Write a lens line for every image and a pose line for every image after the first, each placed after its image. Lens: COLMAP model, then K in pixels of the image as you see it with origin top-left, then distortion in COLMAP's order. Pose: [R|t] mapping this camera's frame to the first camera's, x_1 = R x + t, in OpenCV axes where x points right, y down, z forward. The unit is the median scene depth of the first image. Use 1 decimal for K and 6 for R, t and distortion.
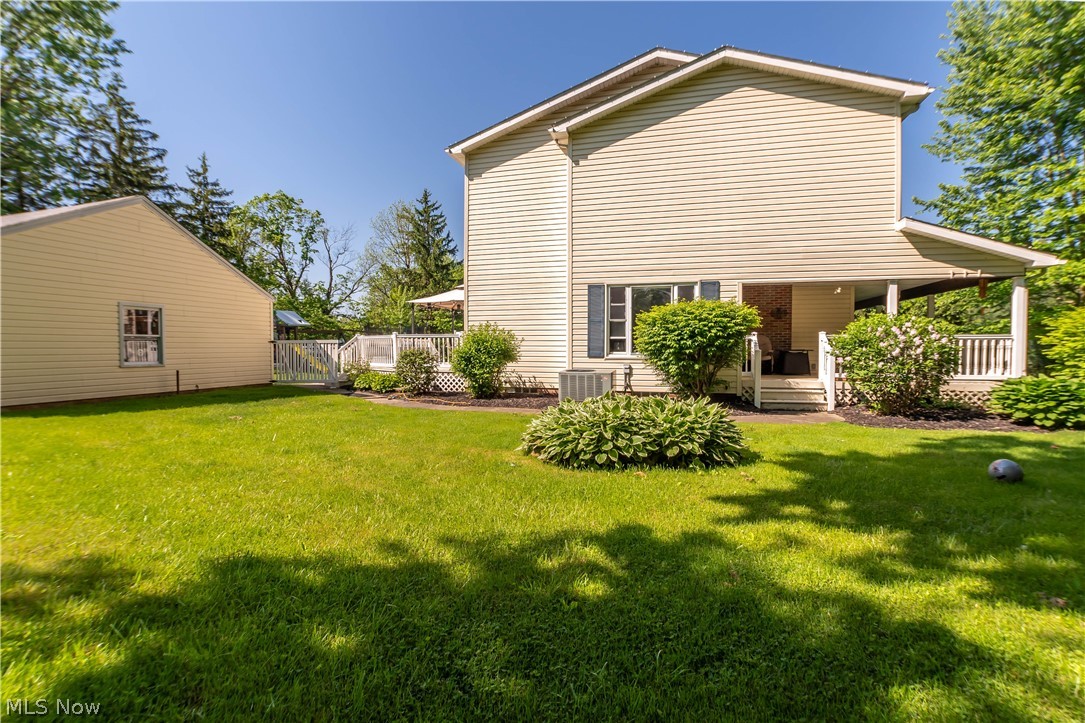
lens RADIAL K [[491.8, 0, 537.4], [0, 491.8, 362.2], [0, 0, 1]] dist [-0.036388, 0.000113]
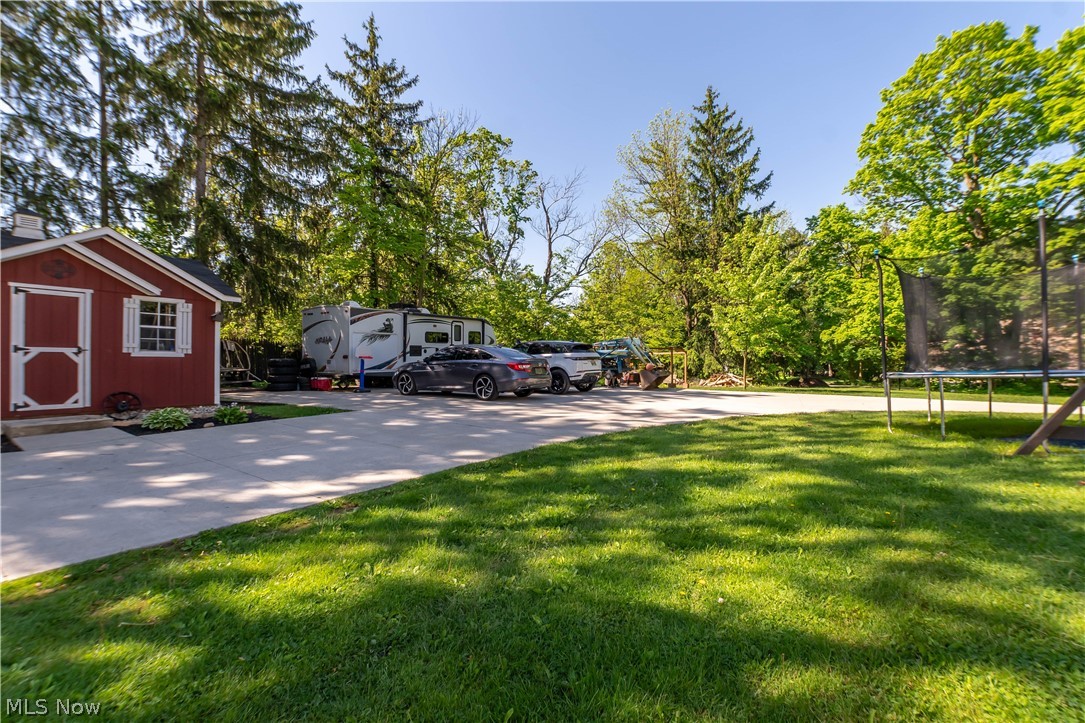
lens RADIAL K [[491.8, 0, 537.4], [0, 491.8, 362.2], [0, 0, 1]] dist [-0.036388, 0.000113]
pose [[0.943756, -0.009637, -0.330503, -0.234186], [0.006214, 0.999916, -0.011411, -0.016175], [0.330585, 0.008716, 0.943736, 0.380845]]
